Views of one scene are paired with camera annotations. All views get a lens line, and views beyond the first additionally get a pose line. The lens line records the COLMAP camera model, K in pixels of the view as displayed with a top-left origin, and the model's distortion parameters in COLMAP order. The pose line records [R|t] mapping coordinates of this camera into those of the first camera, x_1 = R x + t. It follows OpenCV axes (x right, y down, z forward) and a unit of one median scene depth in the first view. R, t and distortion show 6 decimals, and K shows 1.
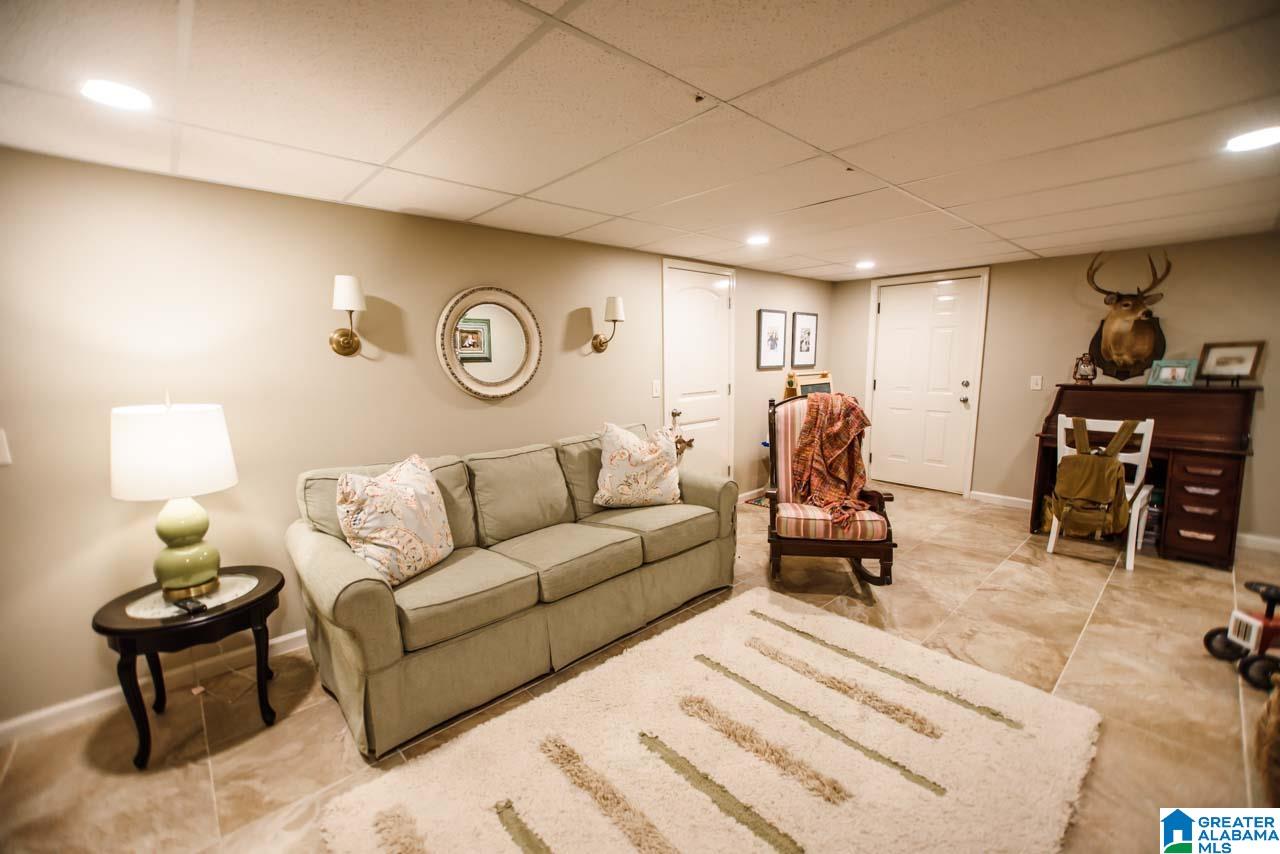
lens RADIAL K [[527.6, 0, 641.7], [0, 527.6, 432.4], [0, 0, 1]] dist [0.000925, 0.000035]
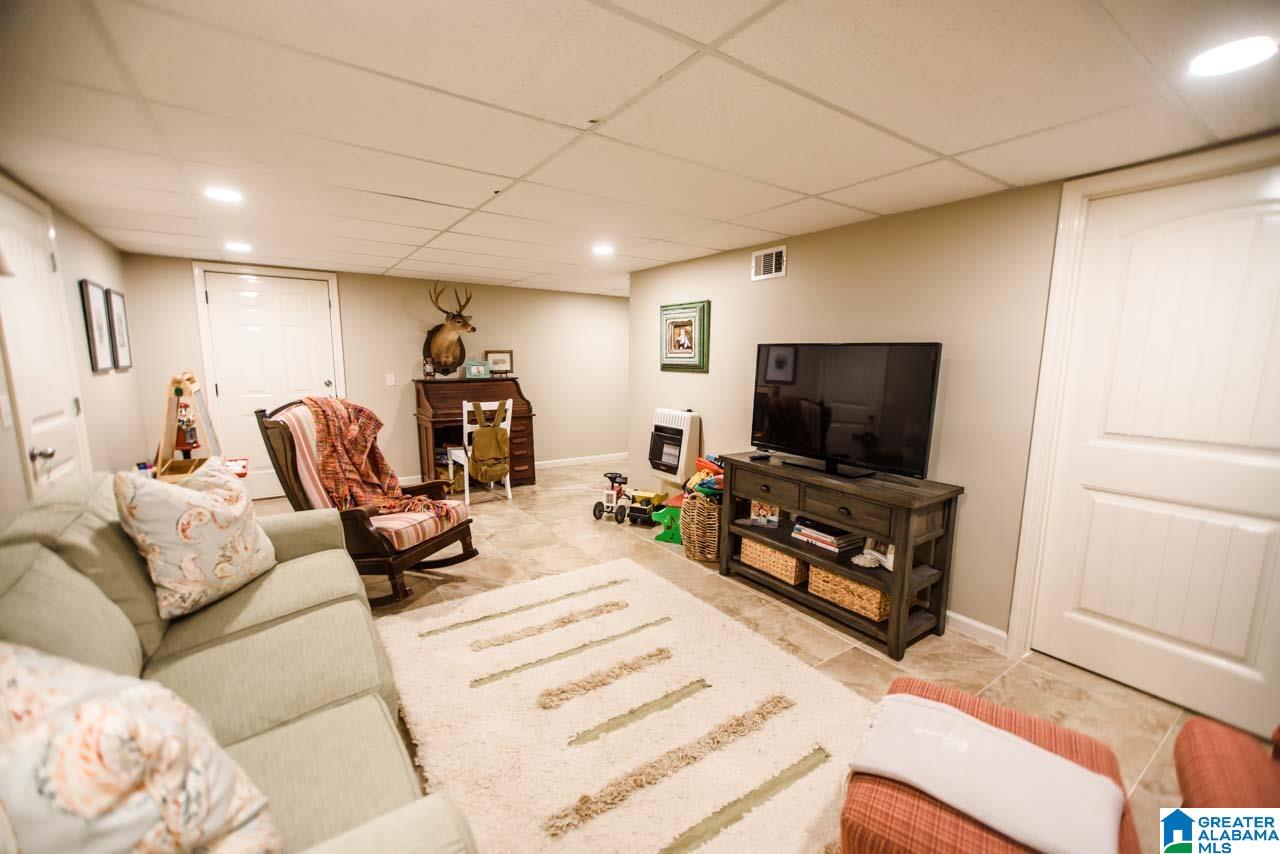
lens RADIAL K [[527.6, 0, 640.6], [0, 527.6, 430.5], [0, 0, 1]] dist [0.000925, 0.000035]
pose [[0.133946, -0.124616, 0.983122, -0.536482], [0.132125, 0.985451, 0.106909, -0.049781], [-0.982141, 0.115575, 0.148462, 0.412204]]
